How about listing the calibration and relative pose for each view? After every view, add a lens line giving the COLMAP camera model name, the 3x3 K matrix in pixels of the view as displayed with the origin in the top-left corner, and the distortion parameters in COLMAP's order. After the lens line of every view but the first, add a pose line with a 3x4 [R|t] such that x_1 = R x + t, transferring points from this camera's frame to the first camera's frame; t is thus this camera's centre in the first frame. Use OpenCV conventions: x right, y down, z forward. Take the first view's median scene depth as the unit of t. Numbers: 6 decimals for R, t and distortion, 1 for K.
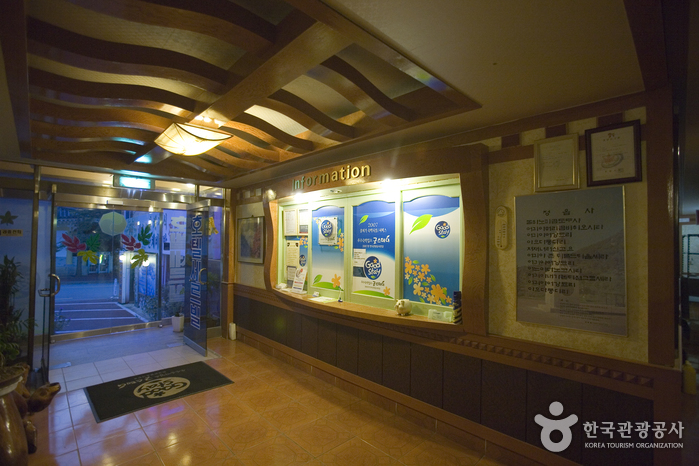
lens RADIAL K [[337.4, 0, 349.5], [0, 337.4, 233.0], [0, 0, 1]] dist [-0.061706, 0.000360]
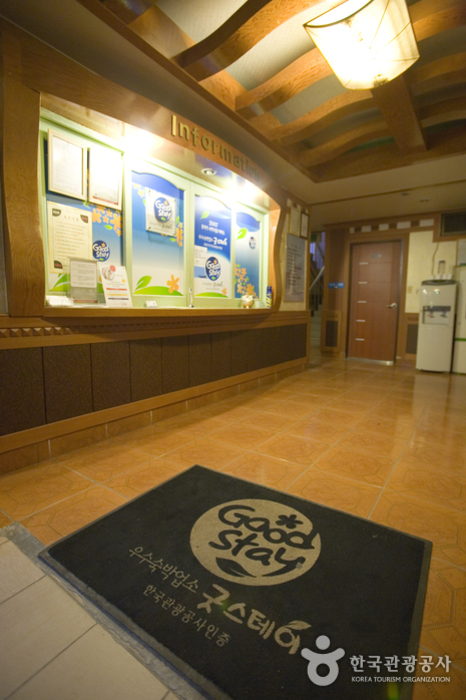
lens RADIAL K [[337.9, 0, 260.9], [0, 337.9, 336.6], [0, 0, 1]] dist [-0.061706, 0.000360]
pose [[-0.224541, -0.106584, 0.968618, -0.907436], [-0.042105, 0.994133, 0.099631, 0.191519], [-0.973555, -0.018413, -0.227711, 1.058397]]
